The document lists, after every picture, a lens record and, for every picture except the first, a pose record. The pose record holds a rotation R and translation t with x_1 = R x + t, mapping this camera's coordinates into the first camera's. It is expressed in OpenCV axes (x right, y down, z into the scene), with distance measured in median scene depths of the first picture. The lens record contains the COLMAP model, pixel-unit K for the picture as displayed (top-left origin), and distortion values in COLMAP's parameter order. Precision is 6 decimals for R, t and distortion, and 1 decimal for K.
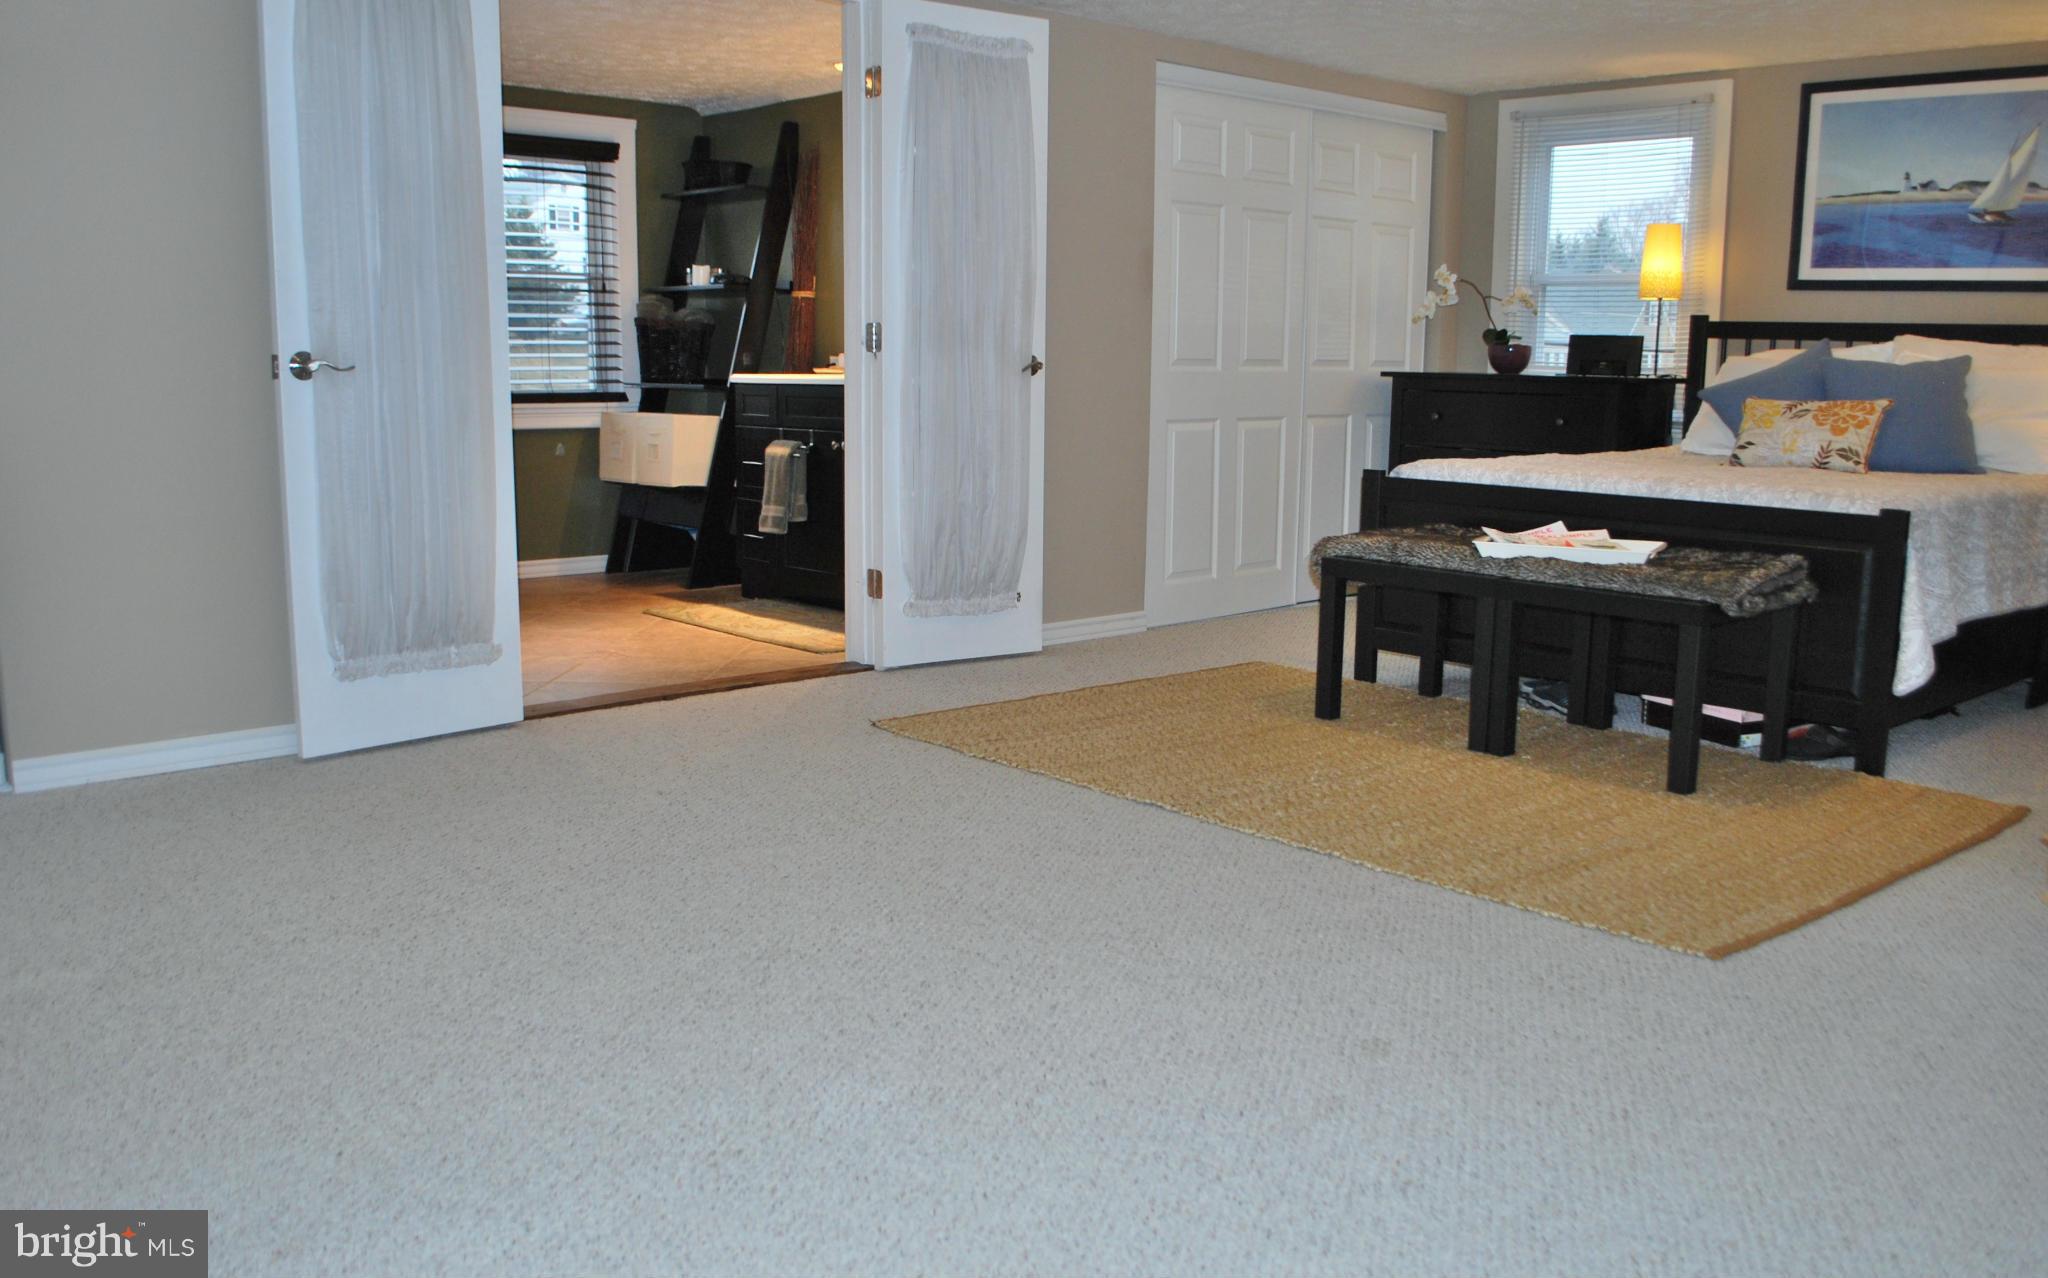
lens RADIAL K [[1748.7, 0, 1018.8], [0, 1748.7, 636.6], [0, 0, 1]] dist [-0.076934, 0.004560]
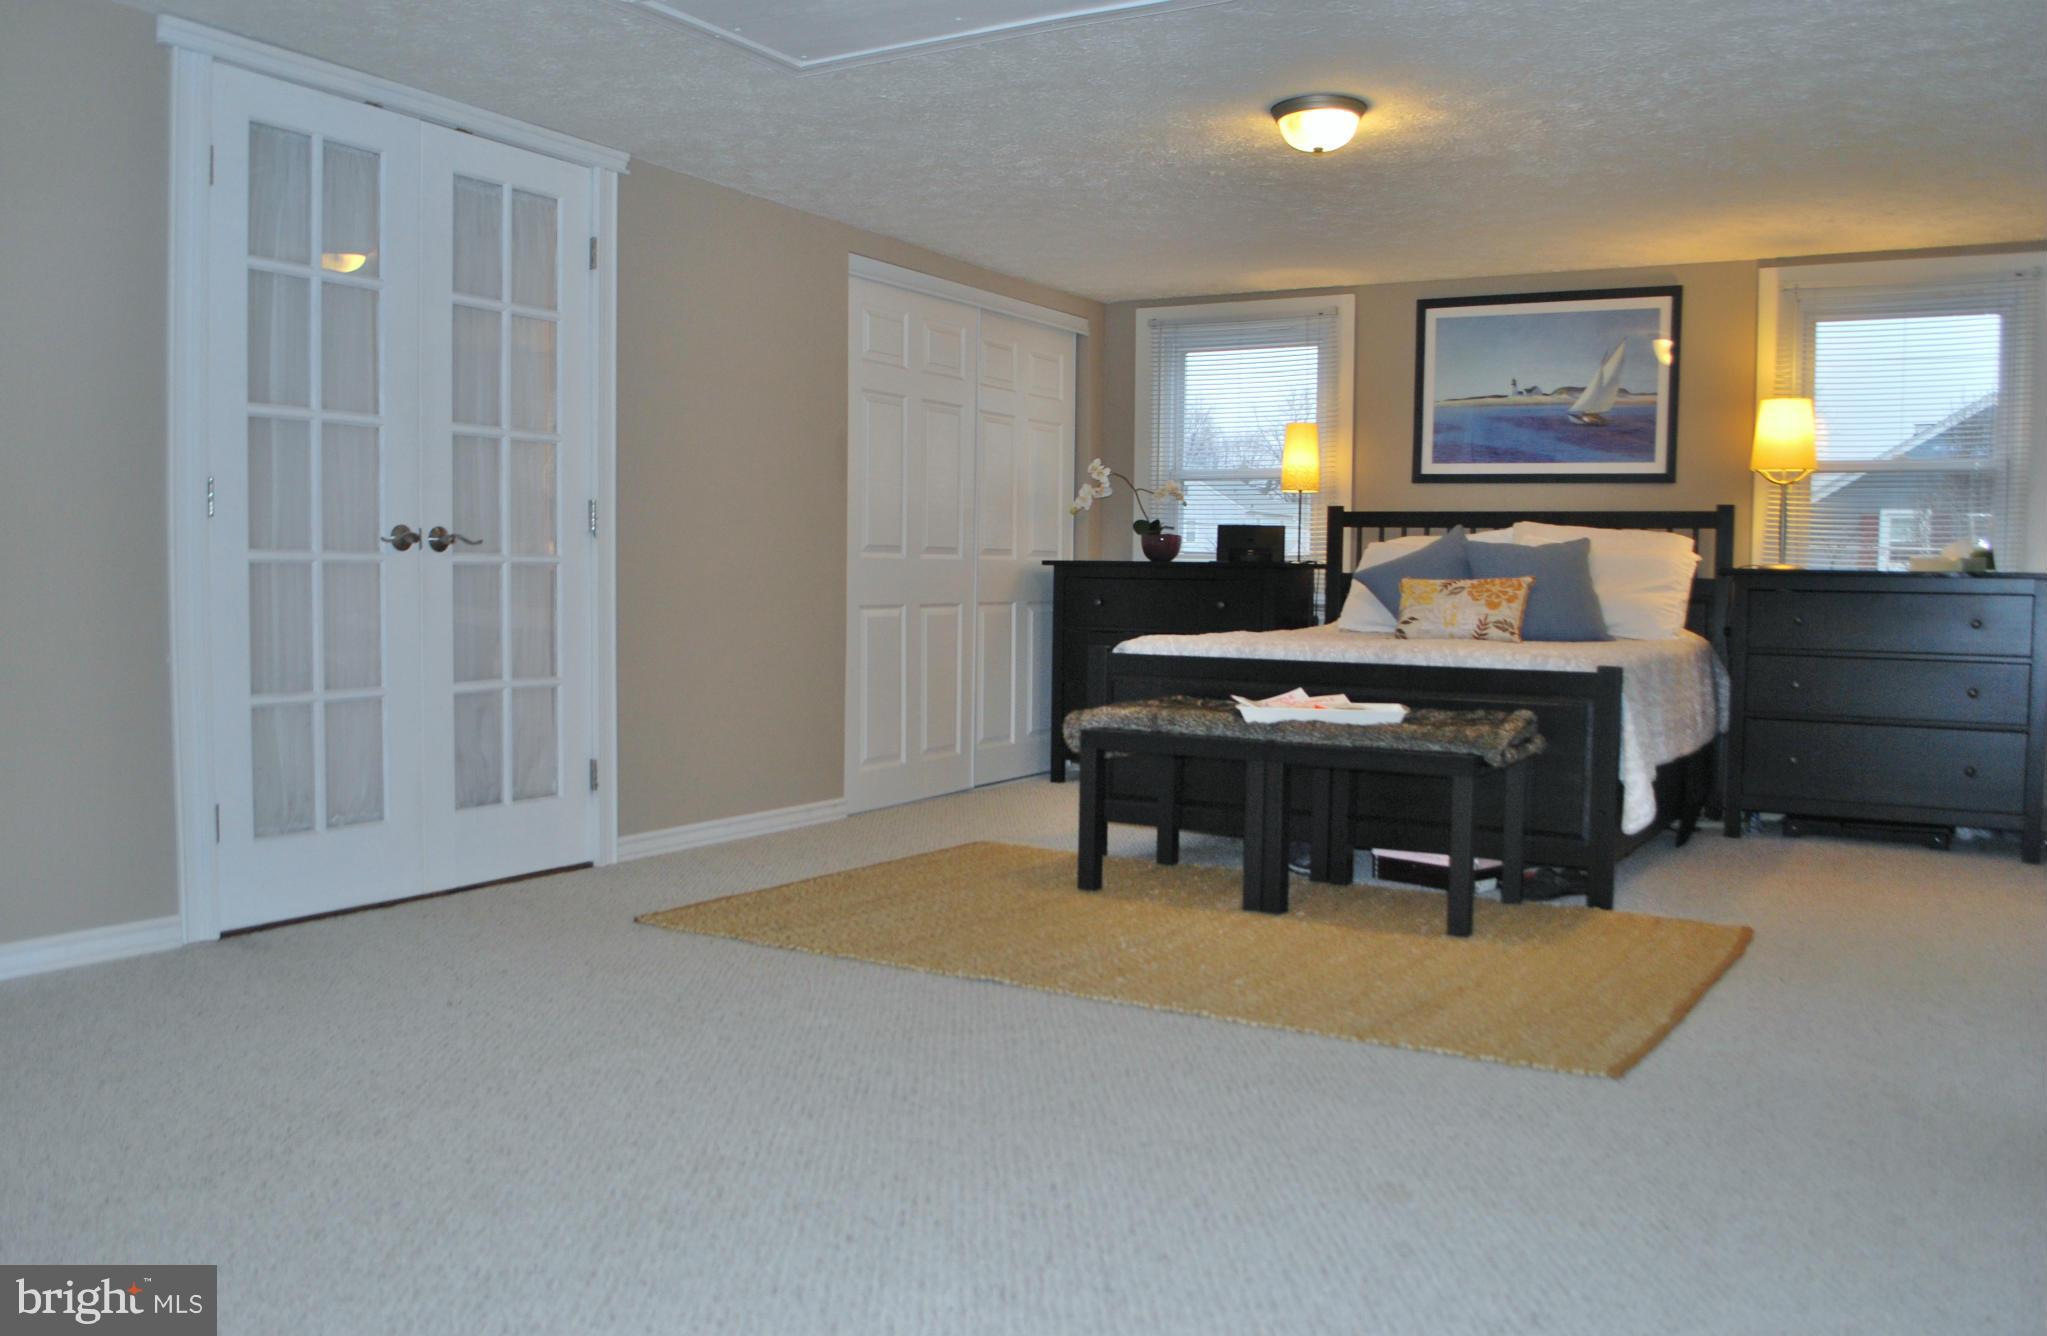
lens RADIAL K [[1707.8, 0, 1024.6], [0, 1707.8, 658.3], [0, 0, 1]] dist [-0.078147, 0.005391]
pose [[0.955214, -0.013967, 0.295585, -0.148277], [0.045946, 0.993772, -0.101522, 0.012307], [-0.292327, 0.110556, 0.949907, 0.061127]]
